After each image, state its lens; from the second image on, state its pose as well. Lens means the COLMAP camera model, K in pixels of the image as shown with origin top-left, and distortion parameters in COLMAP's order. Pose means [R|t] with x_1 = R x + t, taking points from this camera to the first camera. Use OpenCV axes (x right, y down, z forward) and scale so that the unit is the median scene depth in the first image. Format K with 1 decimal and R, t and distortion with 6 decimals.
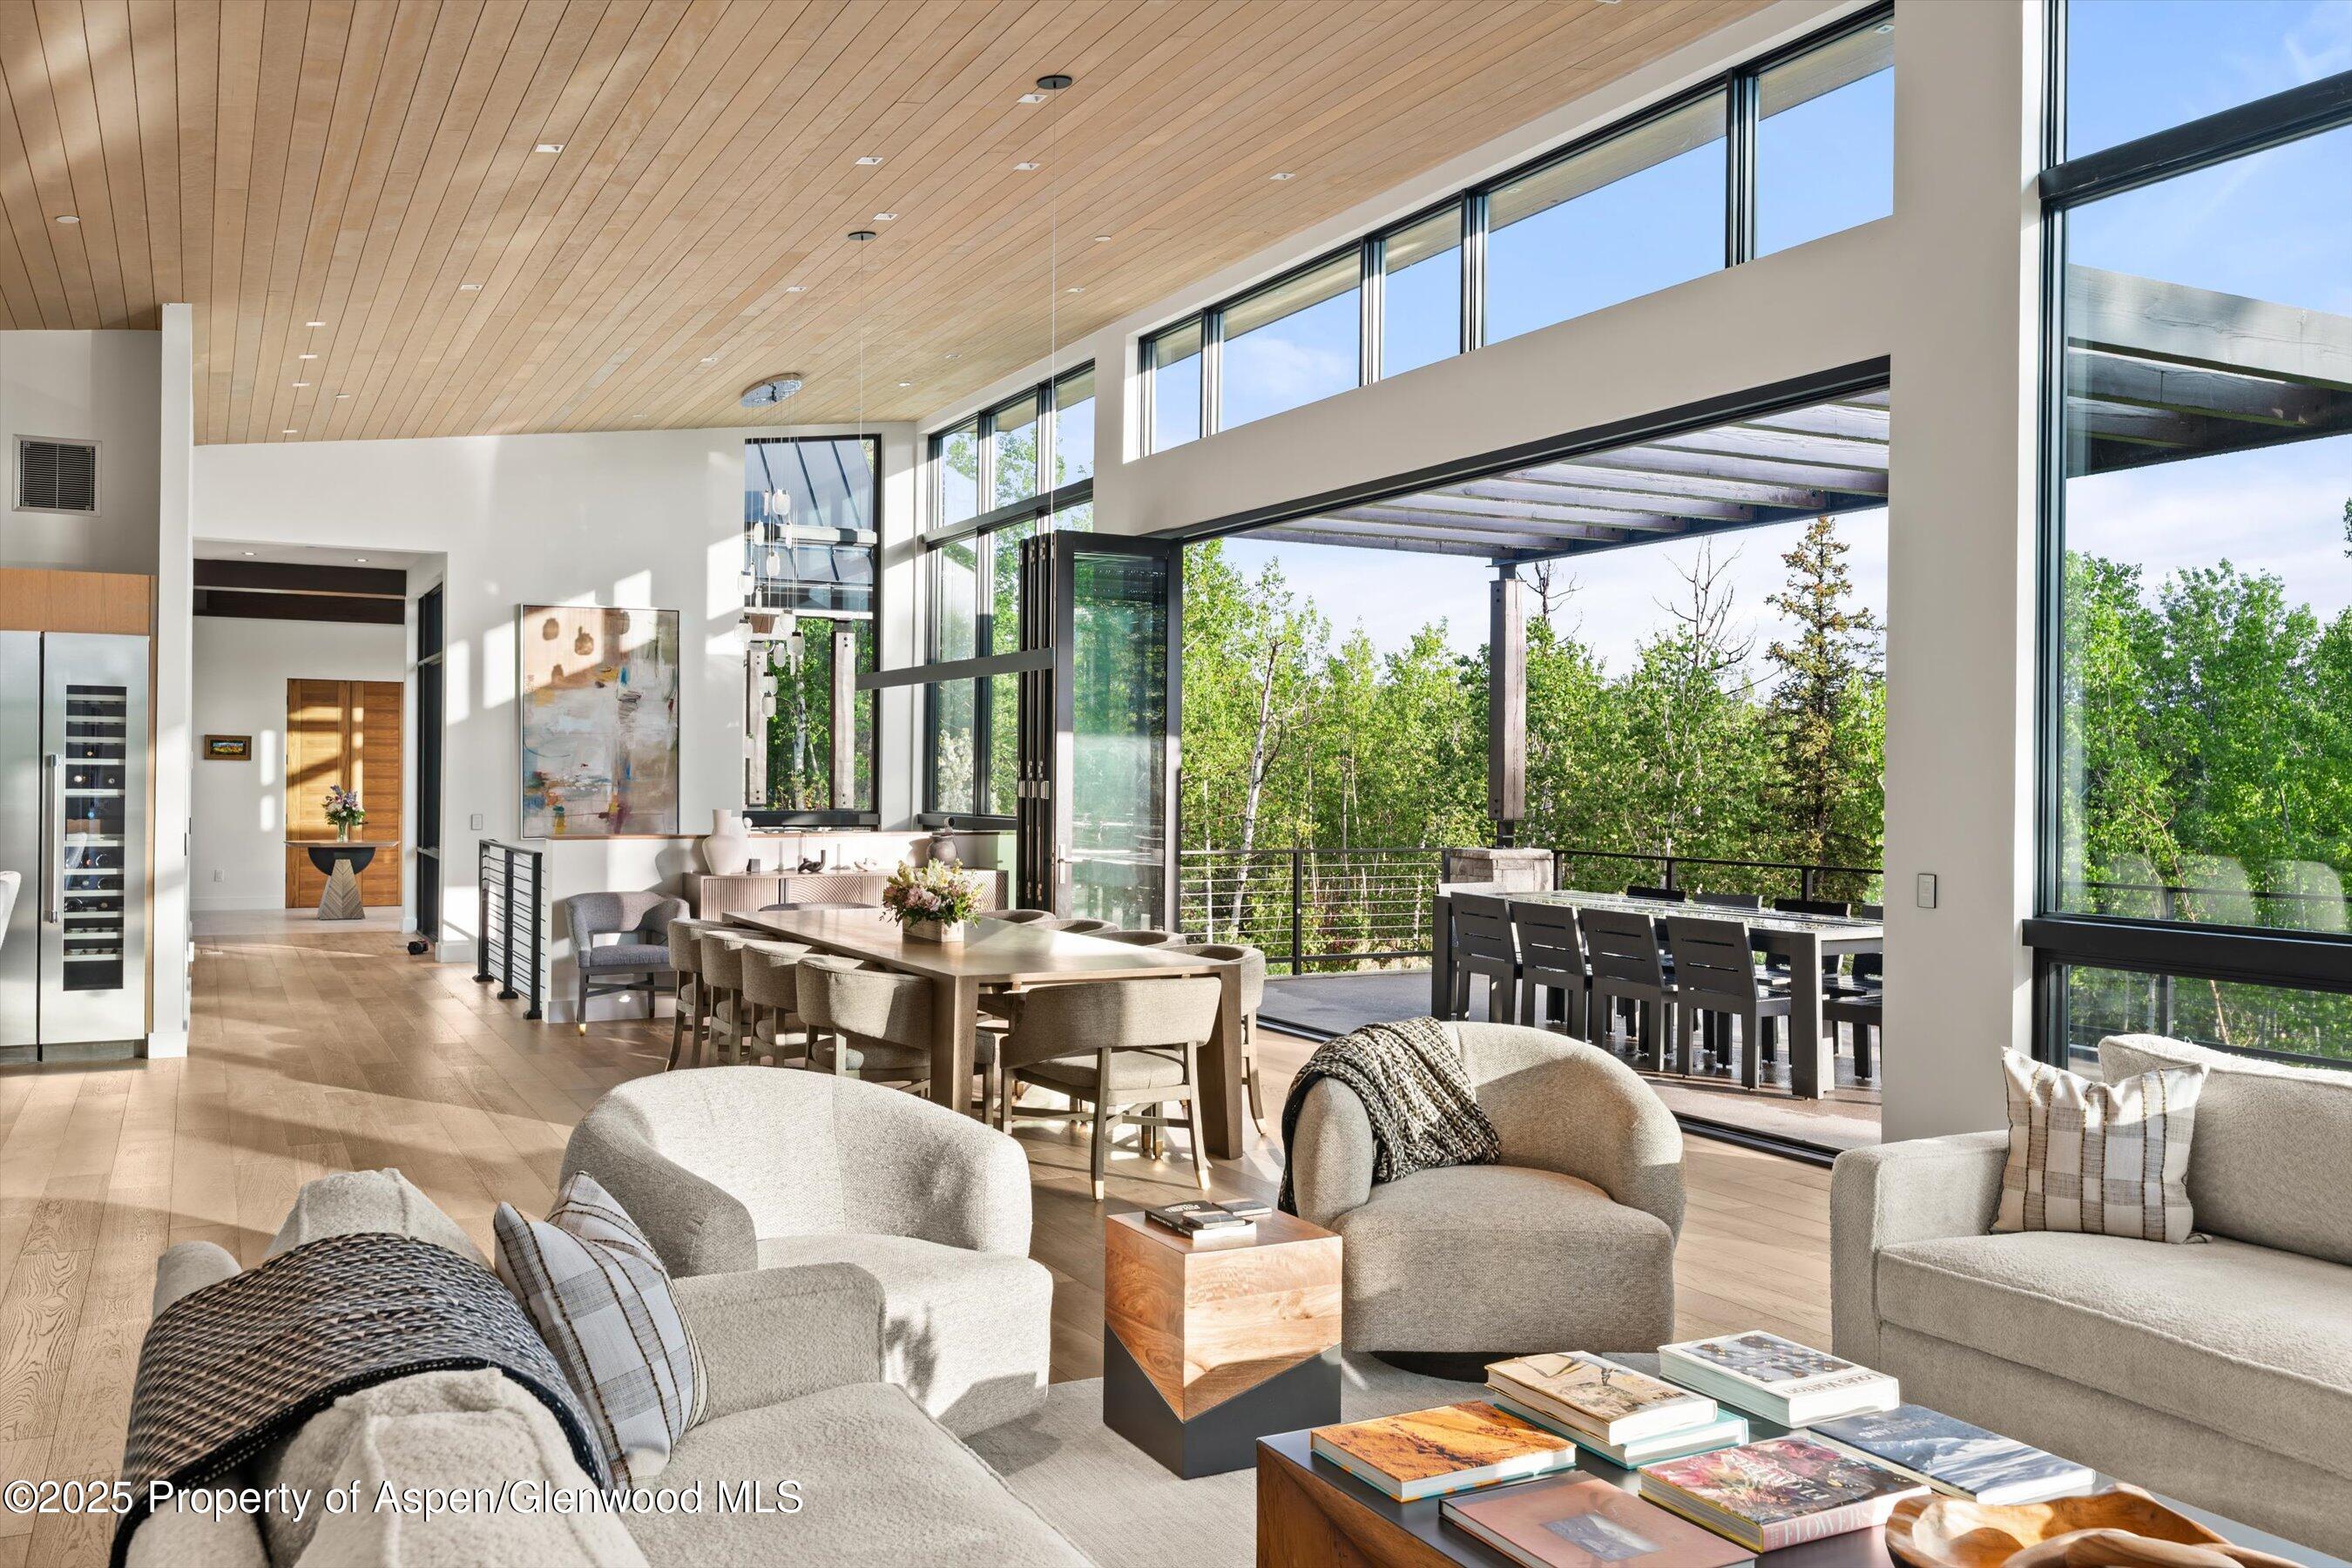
lens RADIAL K [[1873.7, 0, 1159.4], [0, 1873.7, 787.2], [0, 0, 1]] dist [-0.002997, 0.013363]
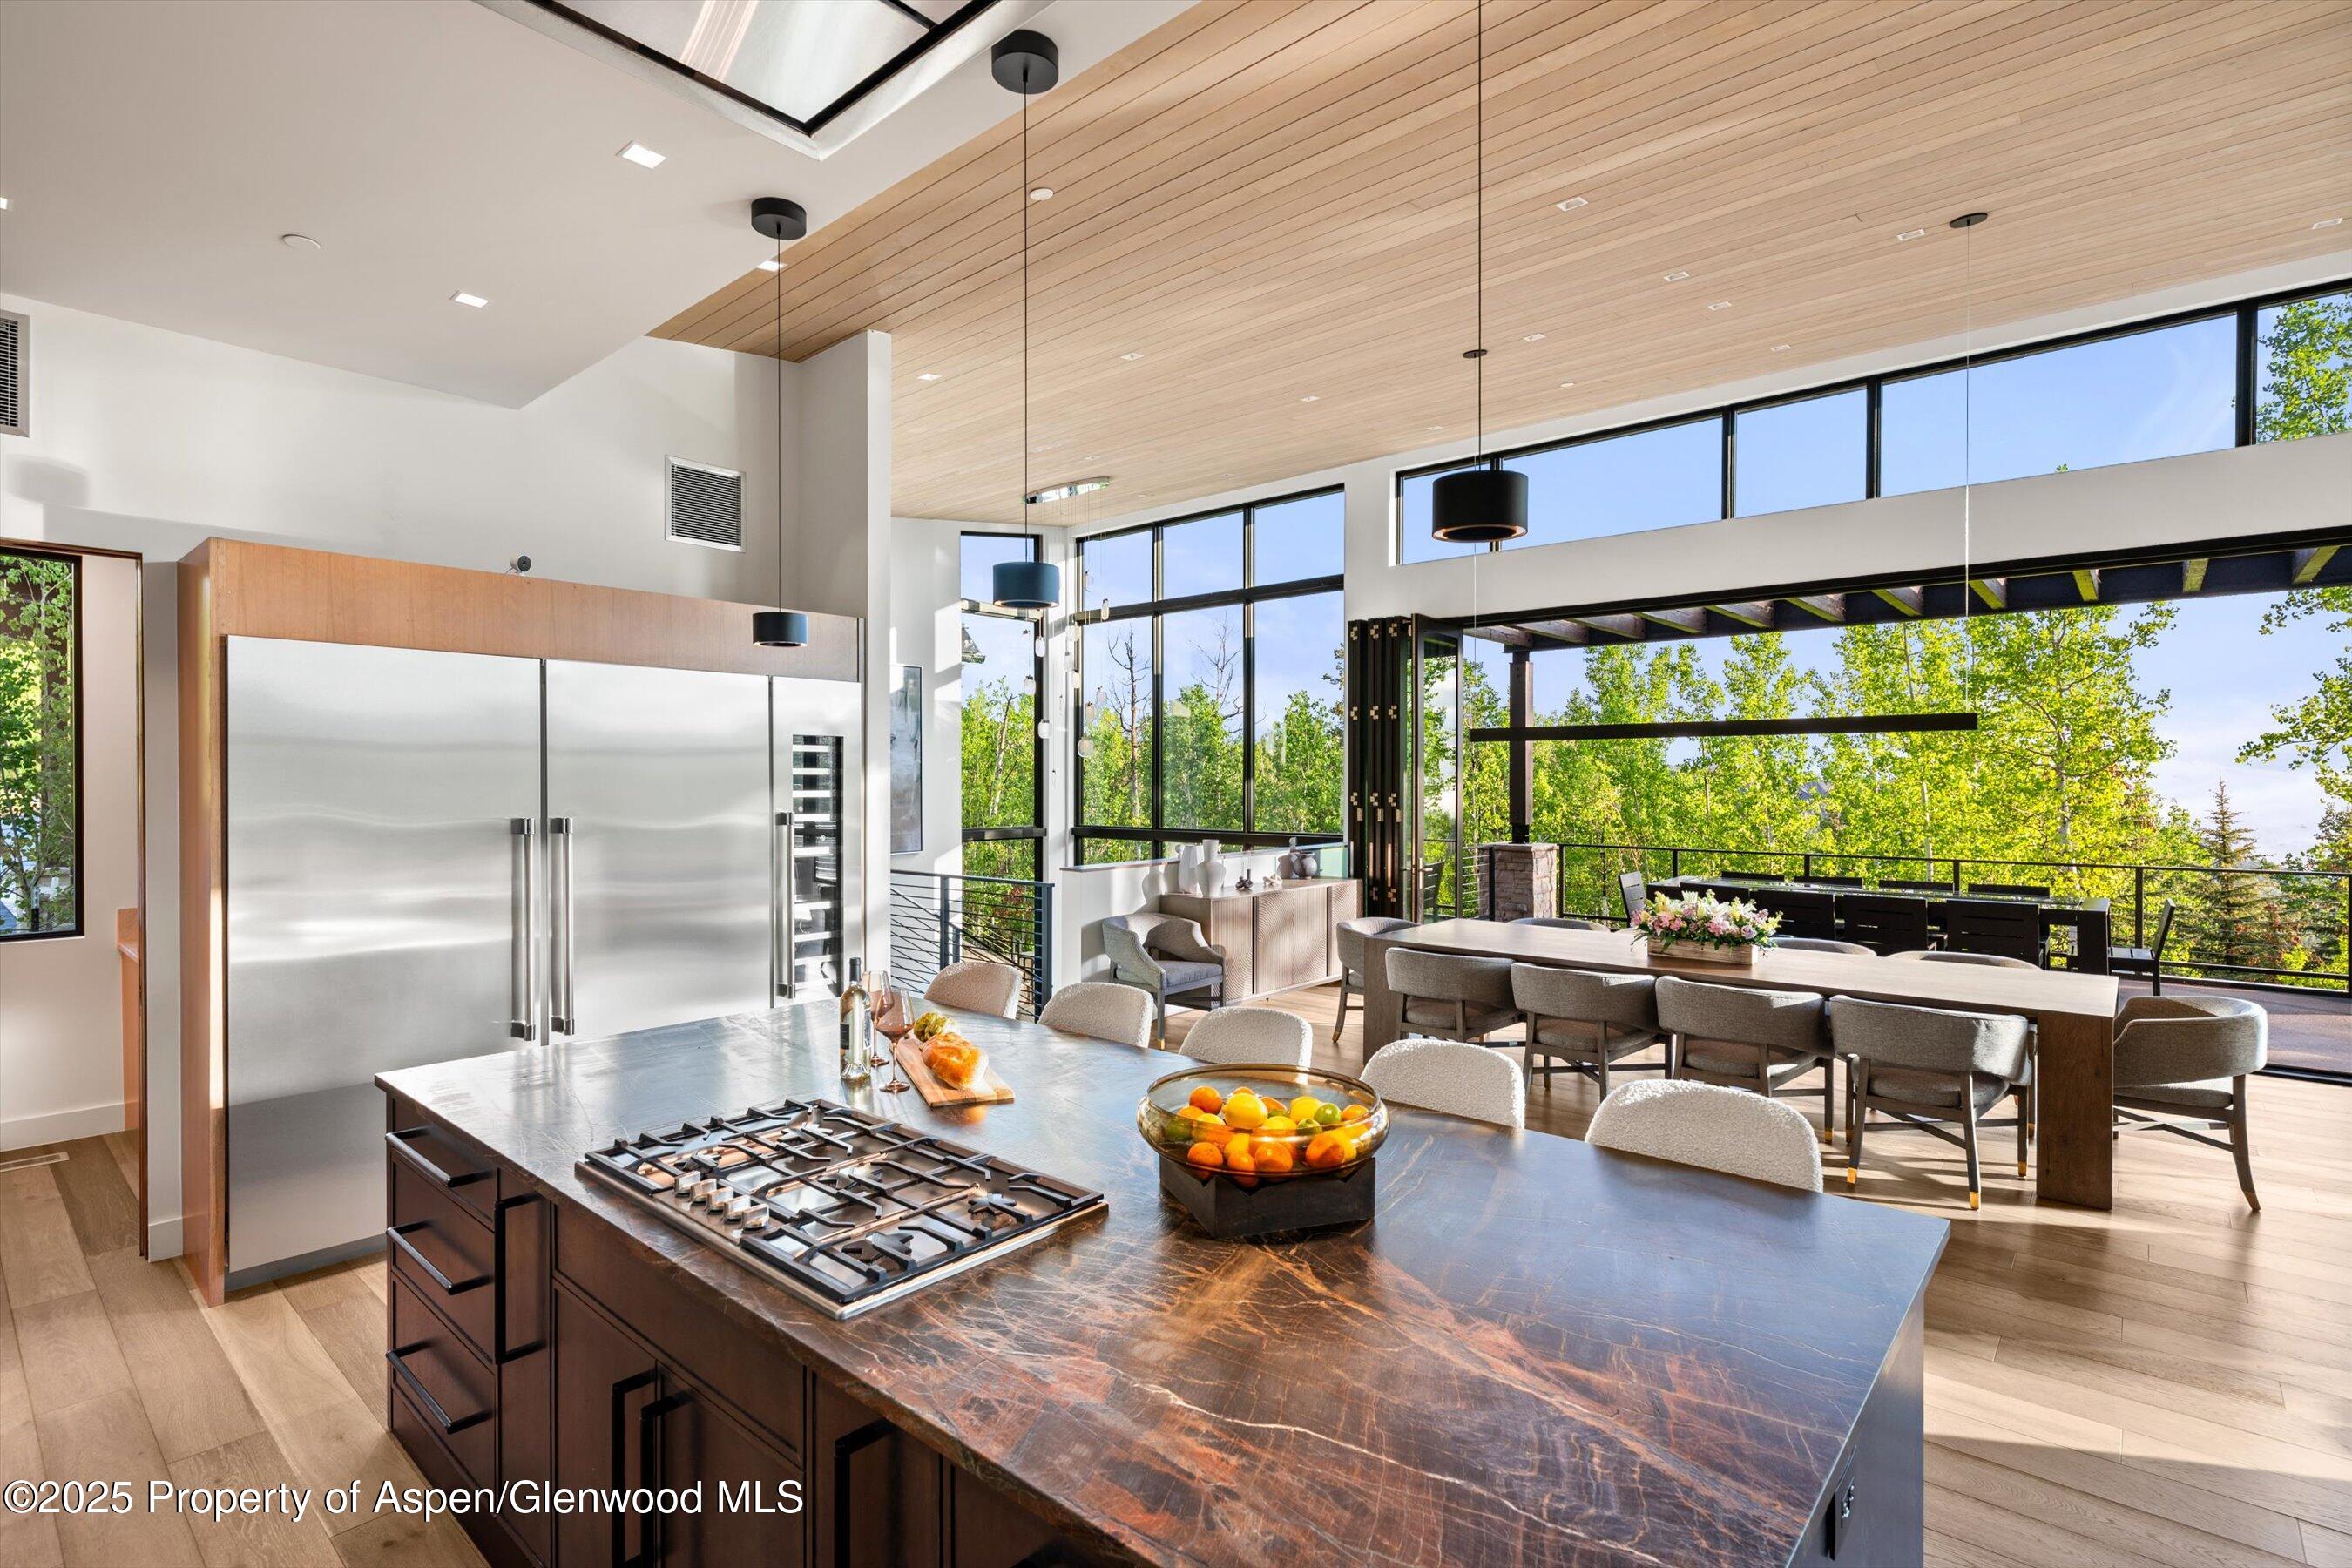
lens RADIAL K [[1128.3, 0, 1151.1], [0, 1128.3, 794.0], [0, 0, 1]] dist [0.005546, -0.001100]
pose [[0.929911, -0.013848, 0.367523, -0.522383], [0.010279, 0.999879, 0.011666, -0.025382], [-0.367640, -0.007071, 0.929941, 0.356784]]
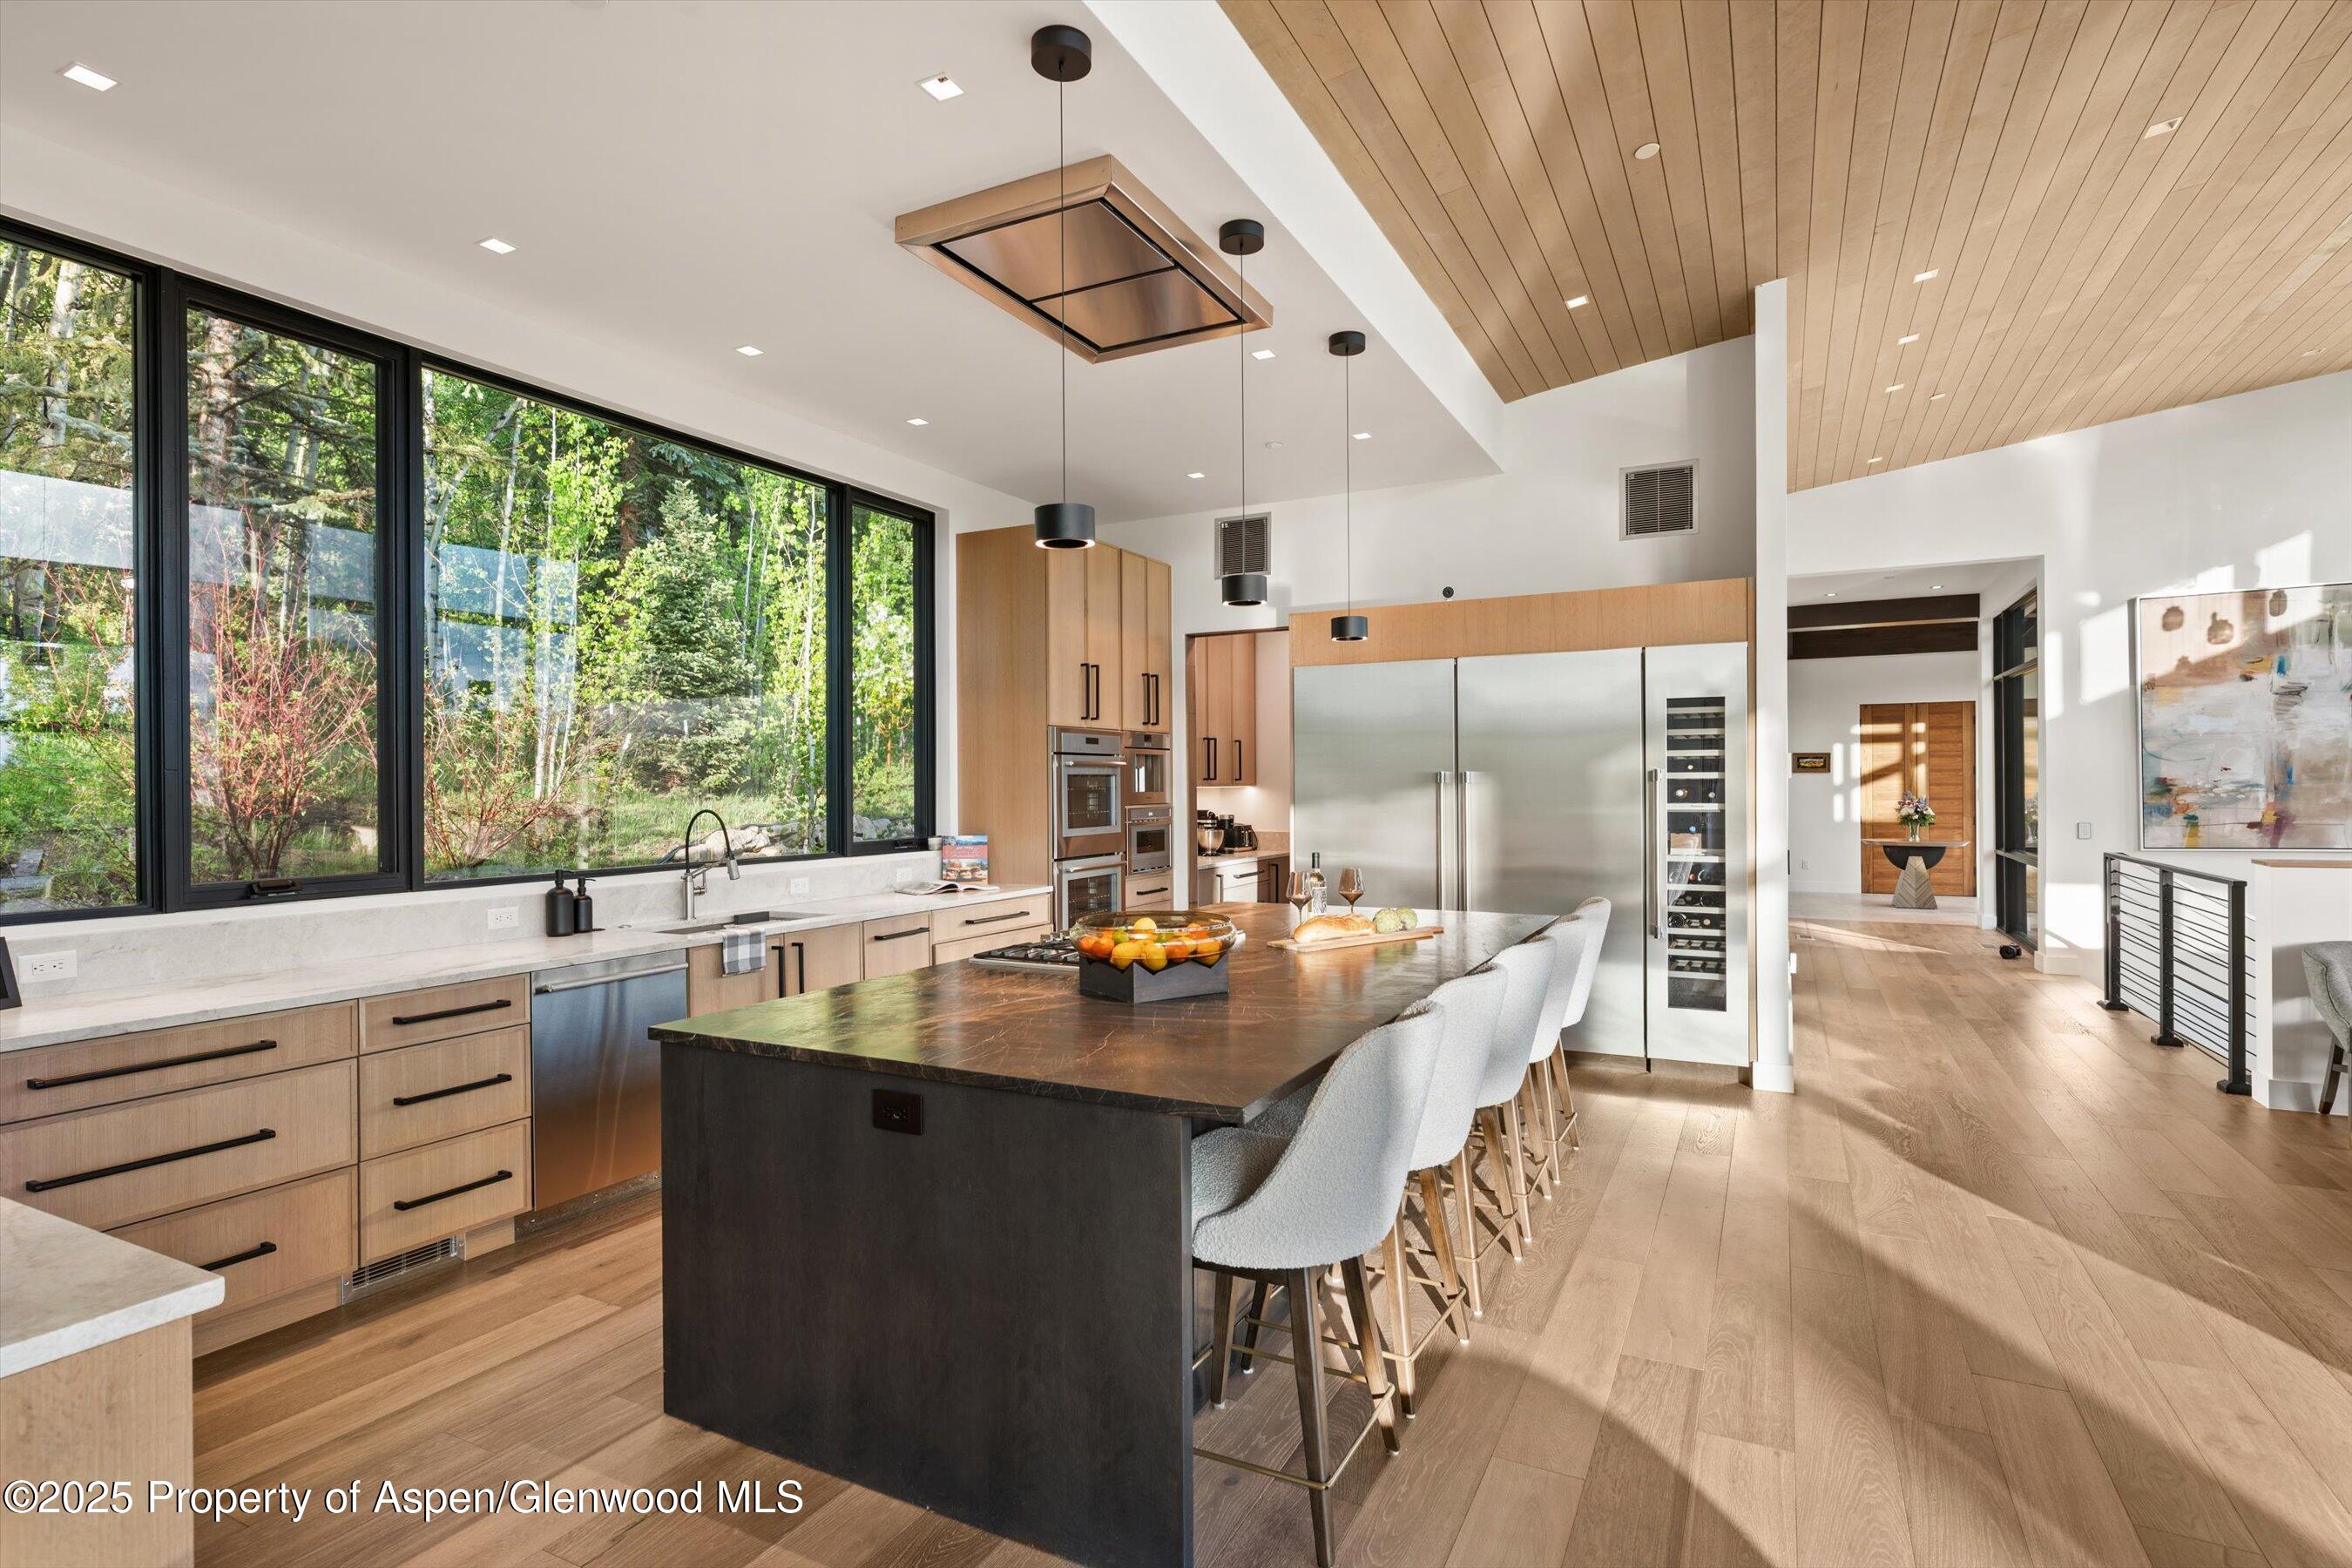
lens RADIAL K [[1128.3, 0, 1209.6], [0, 1128.3, 780.3], [0, 0, 1]] dist [0.005546, -0.001100]
pose [[0.587765, -0.016543, -0.808862, -0.204042], [0.009456, 0.999863, -0.013579, -0.004681], [0.808976, 0.000333, 0.587841, 0.381163]]
